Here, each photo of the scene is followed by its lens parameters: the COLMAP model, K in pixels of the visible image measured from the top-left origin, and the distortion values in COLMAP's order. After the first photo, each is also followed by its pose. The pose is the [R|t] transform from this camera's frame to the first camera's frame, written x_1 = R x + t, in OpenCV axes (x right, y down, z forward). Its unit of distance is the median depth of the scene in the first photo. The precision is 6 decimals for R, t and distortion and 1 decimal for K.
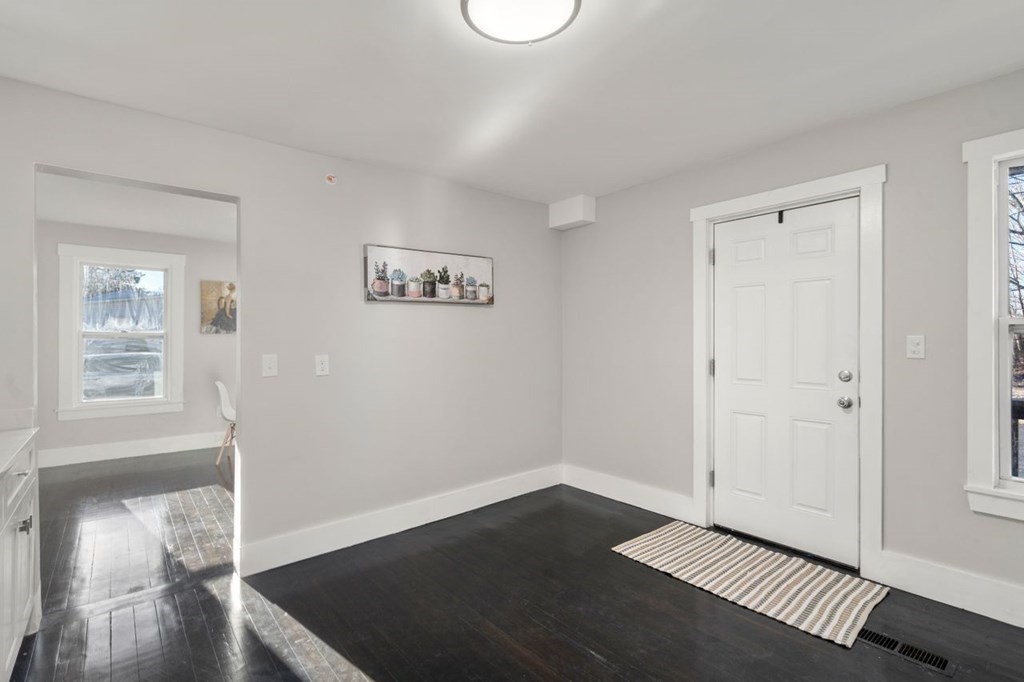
lens RADIAL K [[475.6, 0, 516.6], [0, 475.6, 342.7], [0, 0, 1]] dist [0.013050, -0.002665]
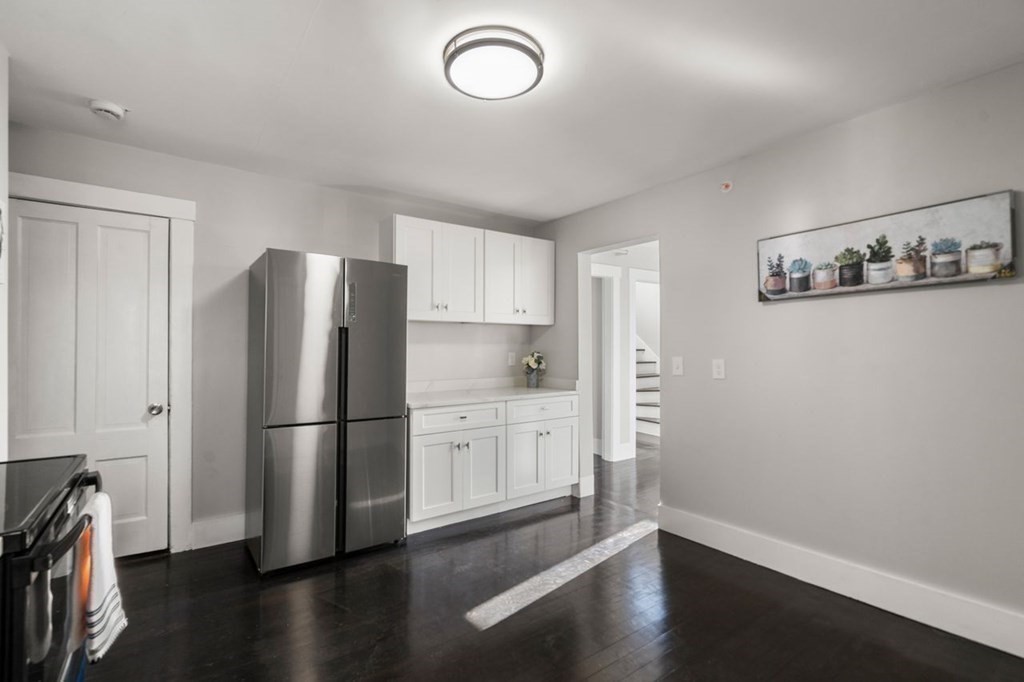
lens RADIAL K [[475.6, 0, 515.0], [0, 475.6, 349.9], [0, 0, 1]] dist [0.013050, -0.002665]
pose [[-0.059372, 0.007949, -0.998204, 0.586439], [-0.009931, 0.999914, 0.008553, 0.000738], [0.998187, 0.010421, -0.059288, 0.547077]]
